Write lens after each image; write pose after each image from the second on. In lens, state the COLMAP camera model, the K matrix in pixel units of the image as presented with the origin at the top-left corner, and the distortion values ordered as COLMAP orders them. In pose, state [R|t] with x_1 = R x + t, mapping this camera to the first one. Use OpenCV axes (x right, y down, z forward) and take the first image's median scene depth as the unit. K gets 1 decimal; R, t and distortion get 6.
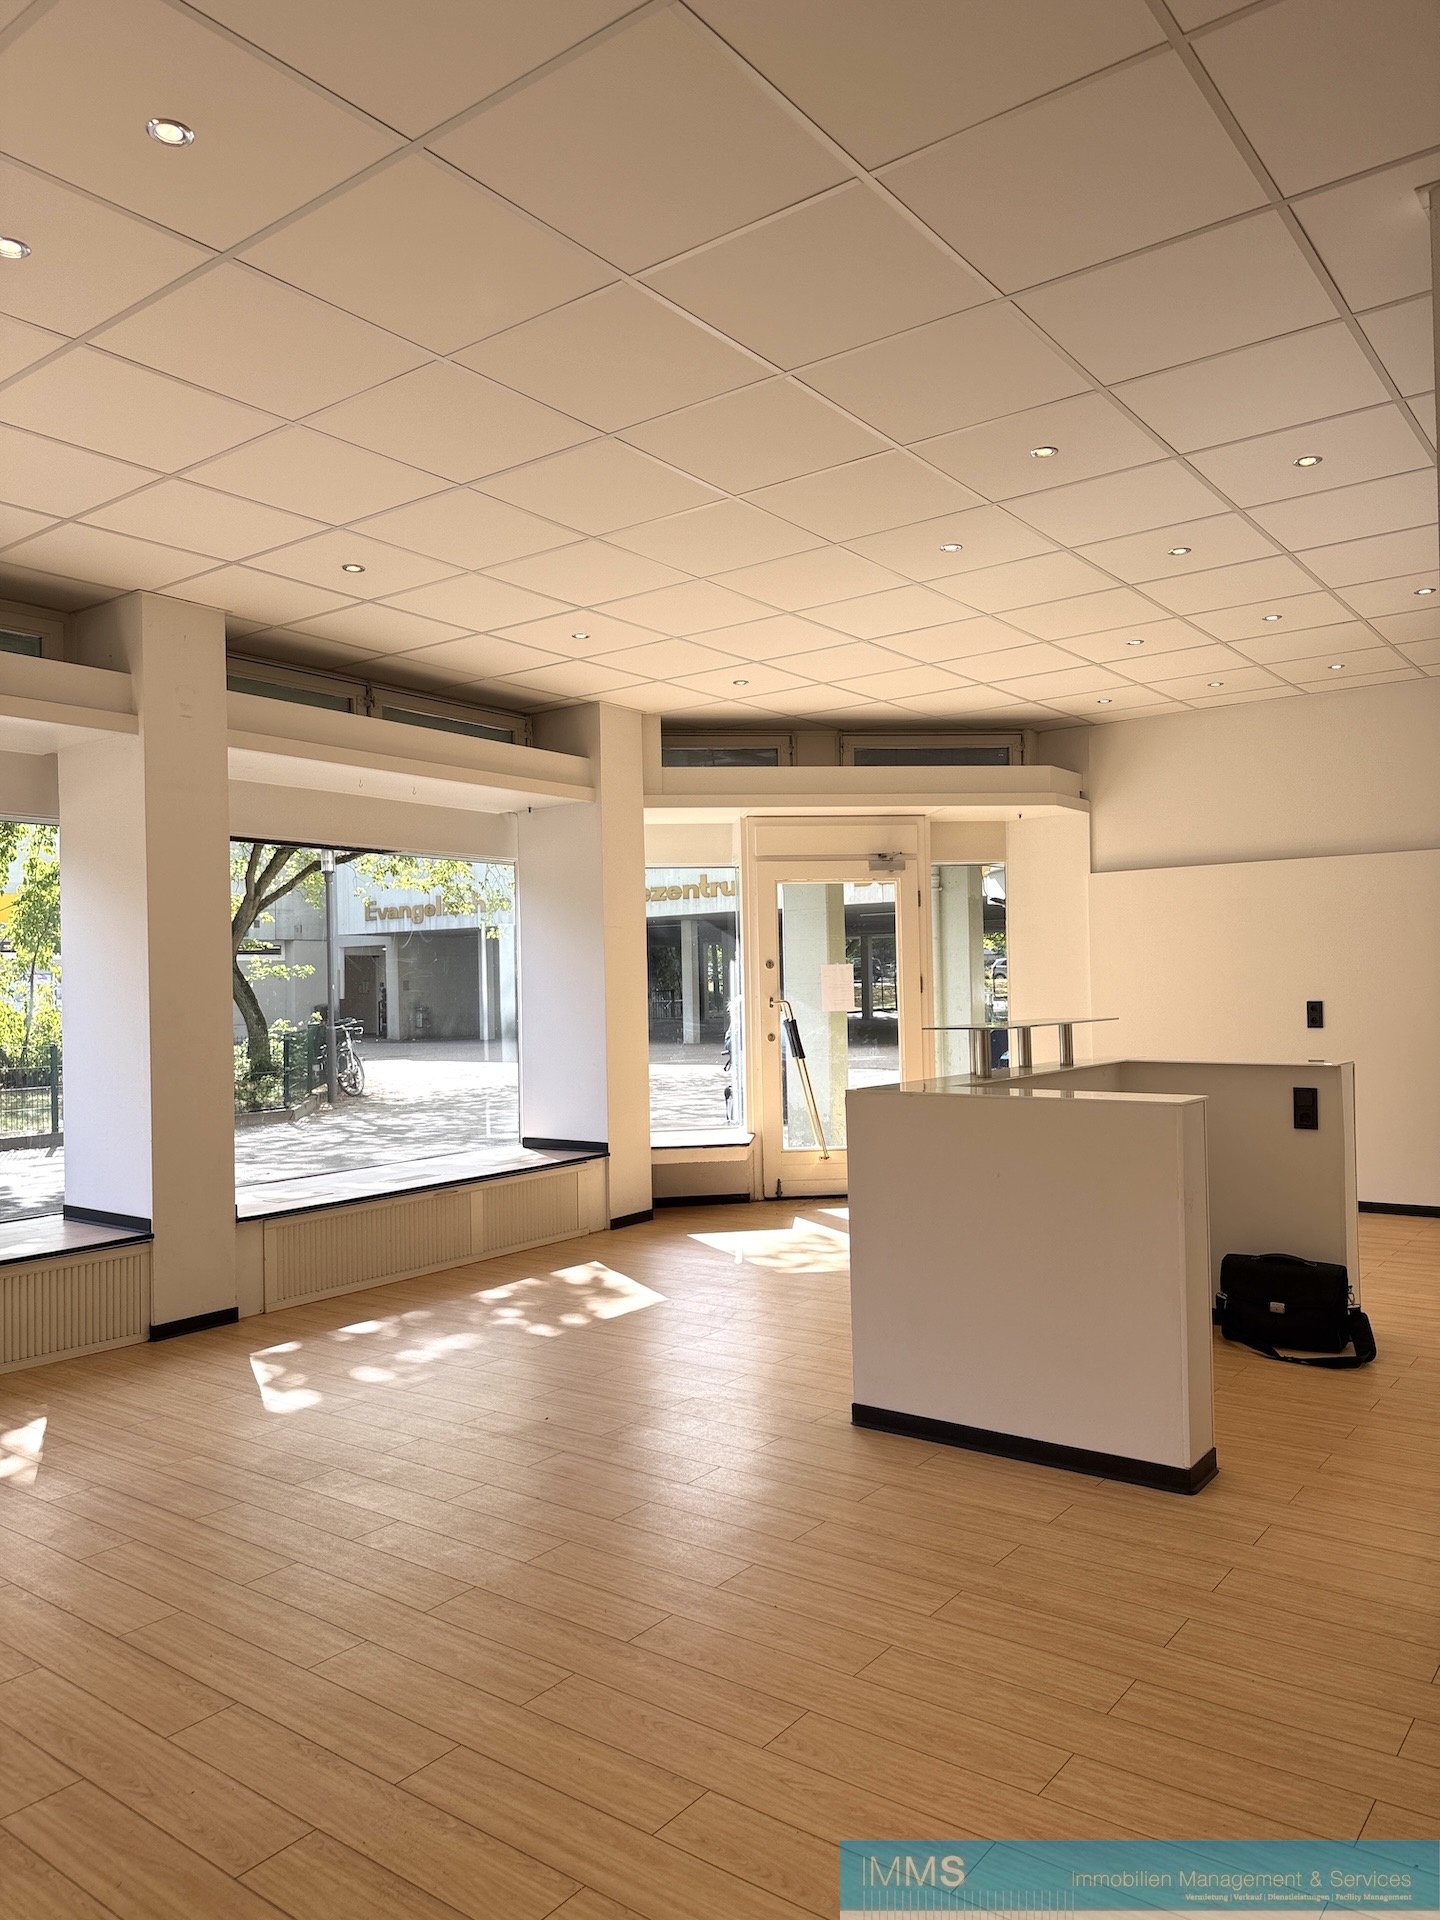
lens RADIAL K [[1350.6, 0, 730.5], [0, 1350.6, 967.8], [0, 0, 1]] dist [0.041227, -0.052258]
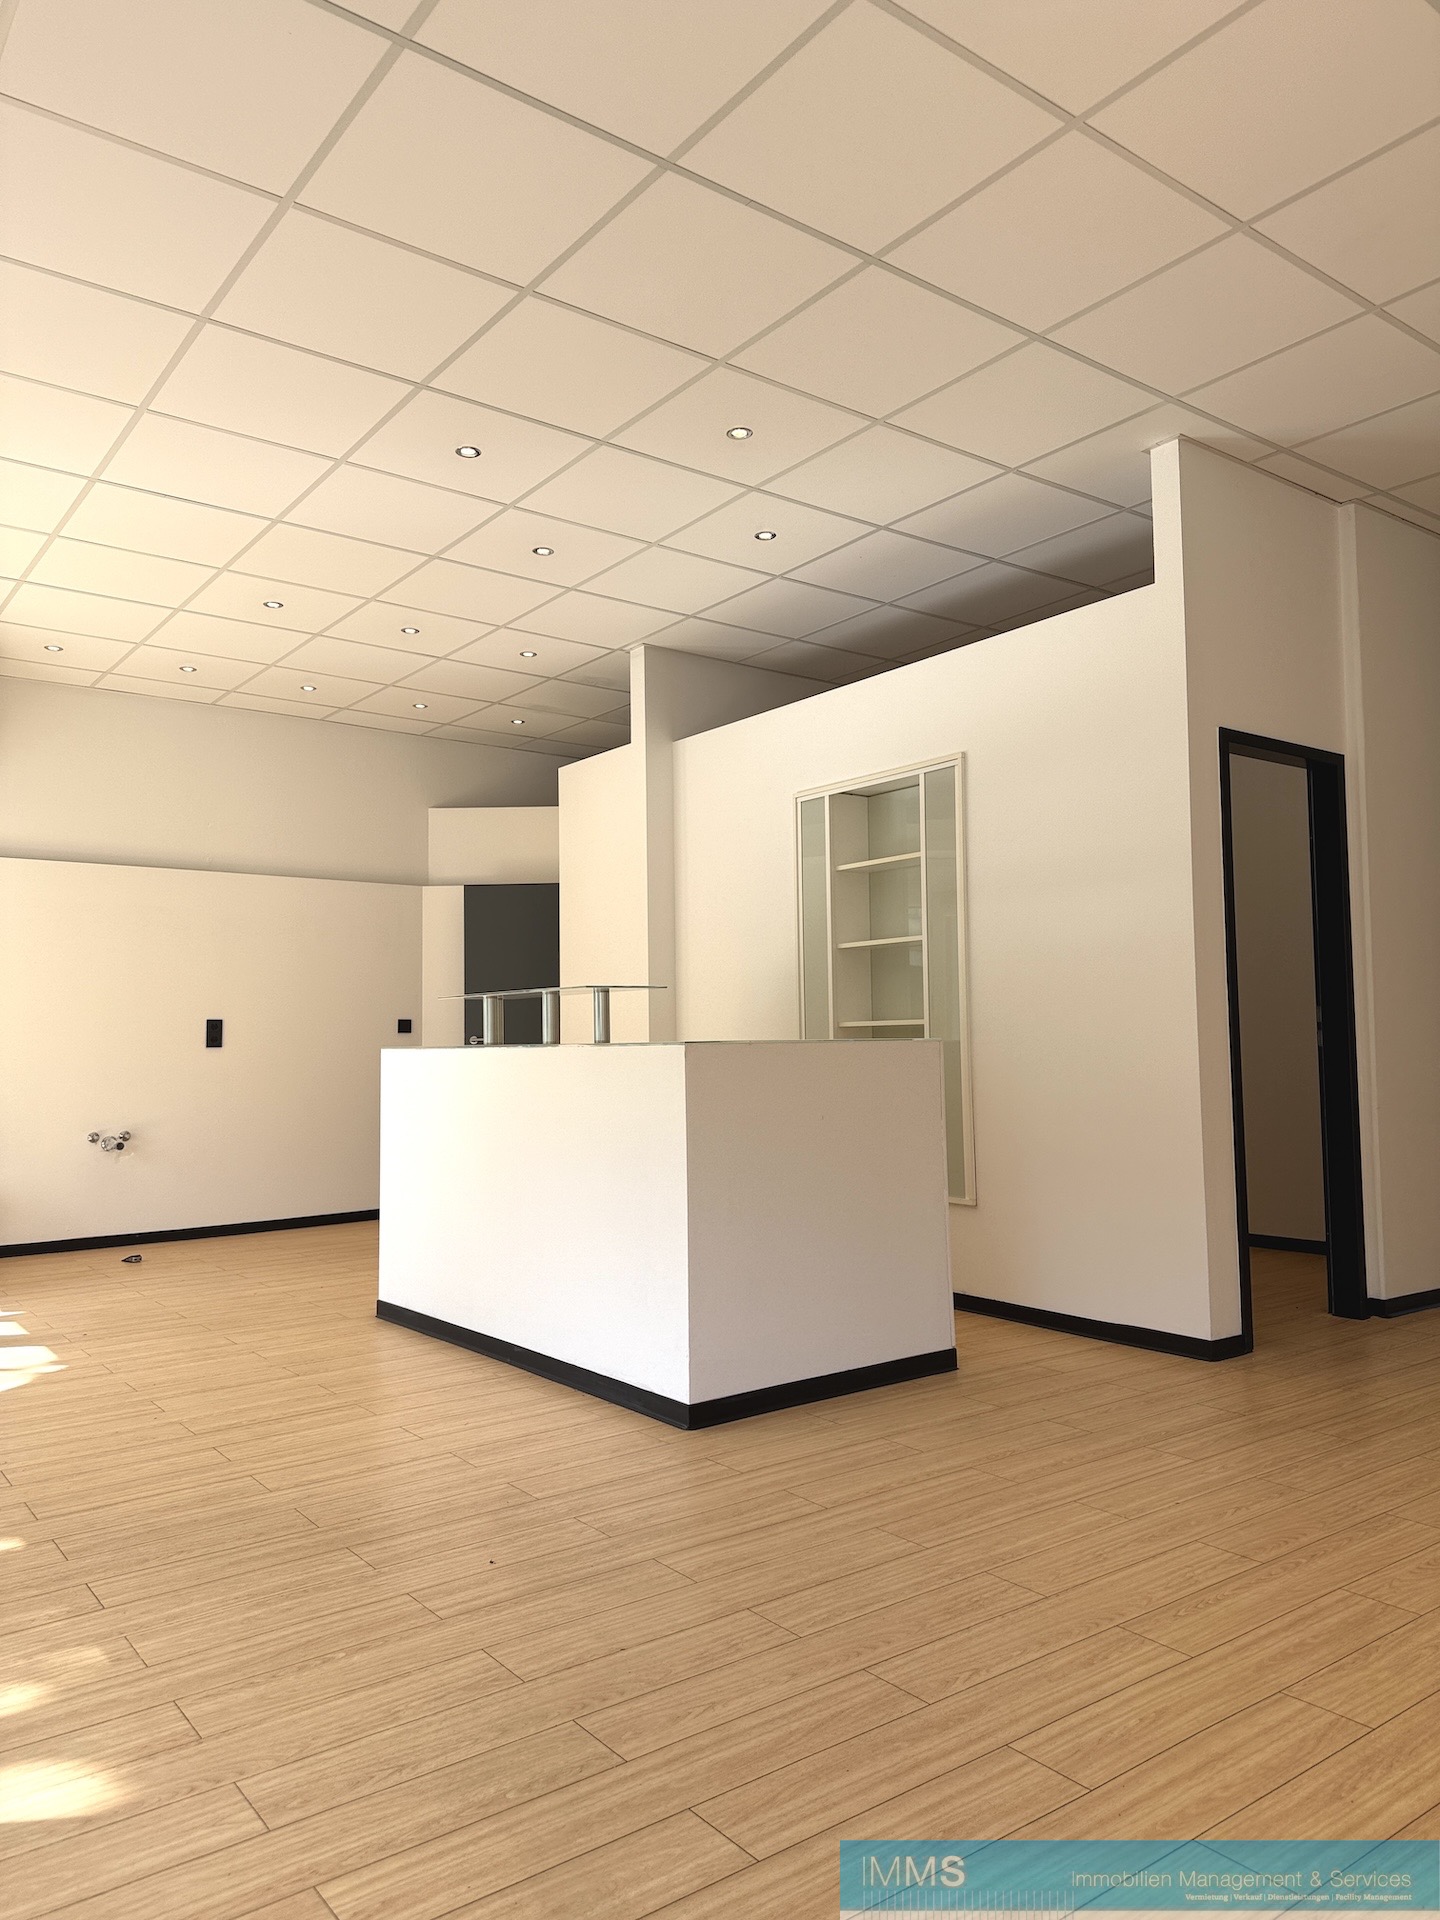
lens RADIAL K [[1350.6, 0, 715.3], [0, 1350.6, 964.1], [0, 0, 1]] dist [0.041227, -0.052258]
pose [[0.274950, 0.074563, 0.958563, -0.471233], [-0.005087, 0.997087, -0.076100, 0.067542], [-0.961445, 0.016047, 0.274528, 0.467905]]
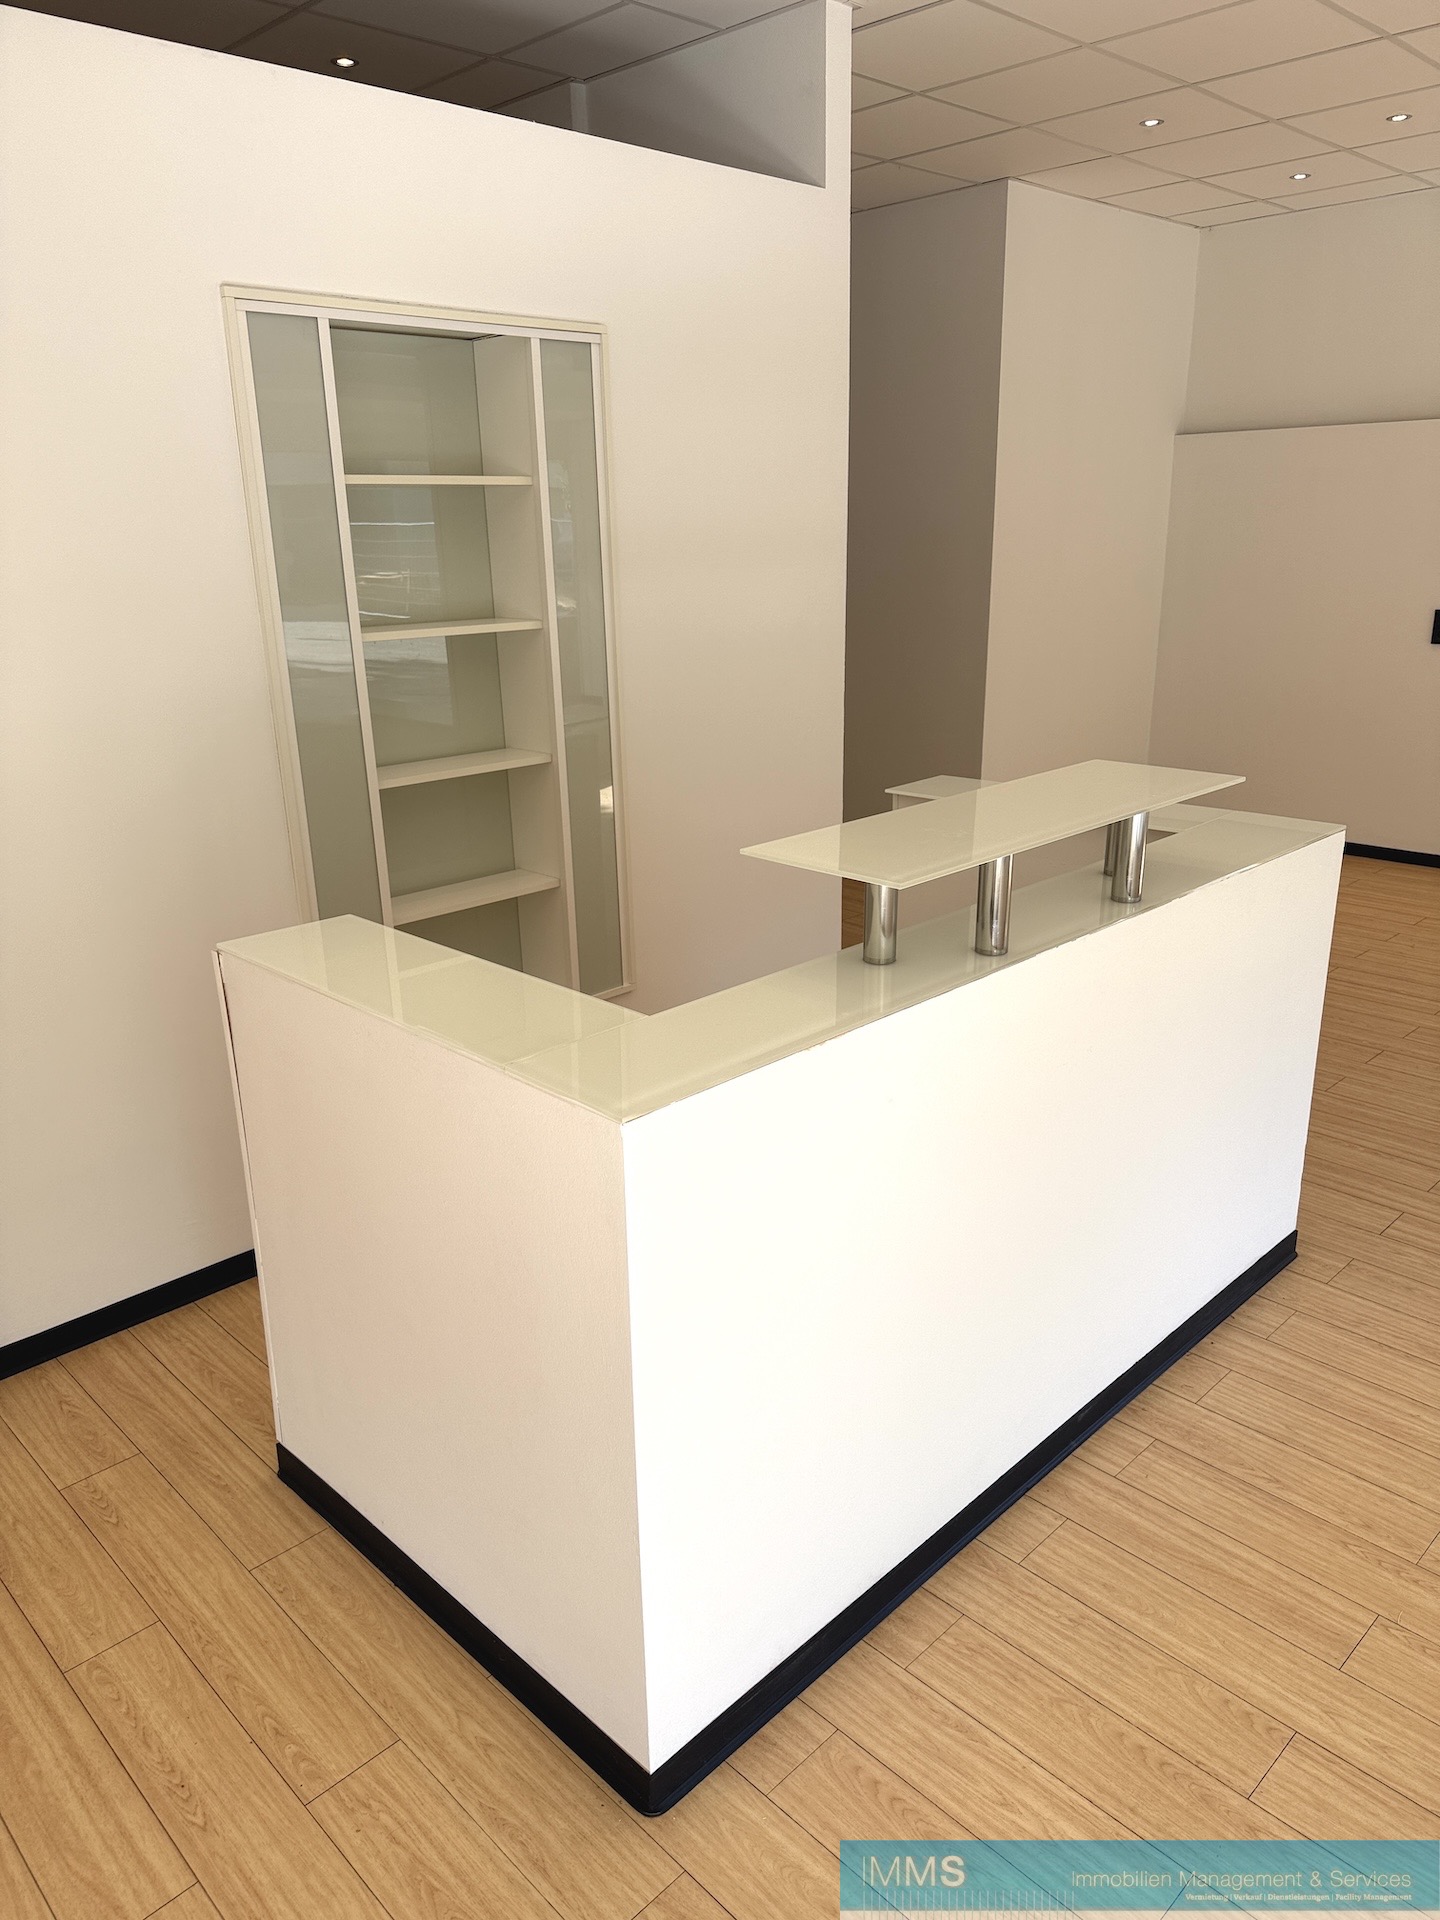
lens RADIAL K [[1350.6, 0, 725.2], [0, 1350.6, 965.8], [0, 0, 1]] dist [0.041227, -0.052258]
pose [[-0.988194, -0.010254, 0.152866, 0.182123], [0.037428, 0.951370, 0.305769, -0.039288], [-0.148567, 0.307880, -0.939754, 1.078848]]
